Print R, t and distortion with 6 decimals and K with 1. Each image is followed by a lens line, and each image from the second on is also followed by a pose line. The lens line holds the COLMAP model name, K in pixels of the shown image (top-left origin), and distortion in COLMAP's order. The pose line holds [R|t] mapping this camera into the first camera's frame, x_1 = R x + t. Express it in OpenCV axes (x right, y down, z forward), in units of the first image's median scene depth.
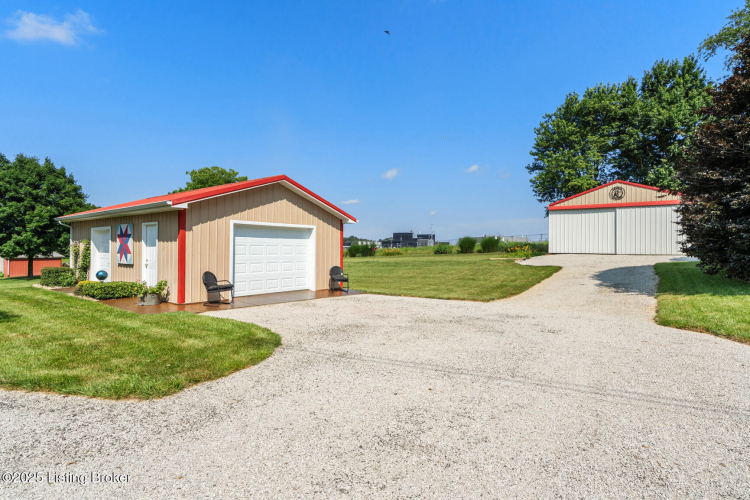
lens RADIAL K [[399.8, 0, 375.0], [0, 399.8, 250.0], [0, 0, 1]] dist [-0.048536, 0.000769]
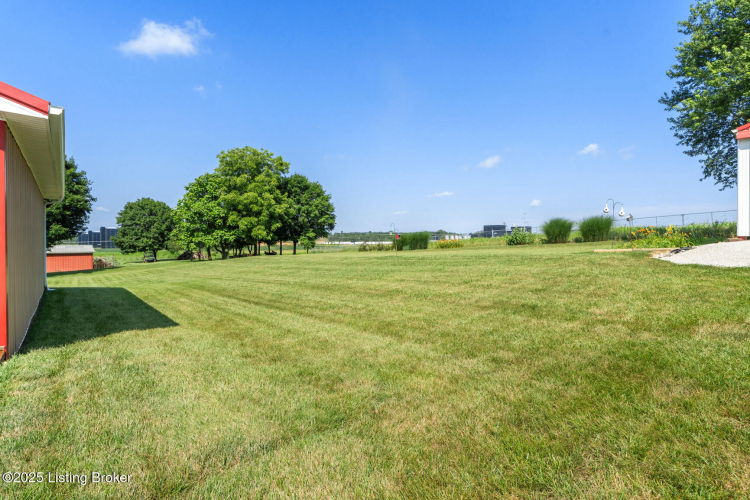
lens RADIAL K [[400.9, 0, 375.0], [0, 400.9, 250.0], [0, 0, 1]] dist [-0.013543, 0.000114]
pose [[0.973831, -0.006497, -0.227183, 0.110406], [0.009425, 0.999886, 0.011810, 0.010478], [0.227080, -0.013642, 0.973781, 0.365033]]
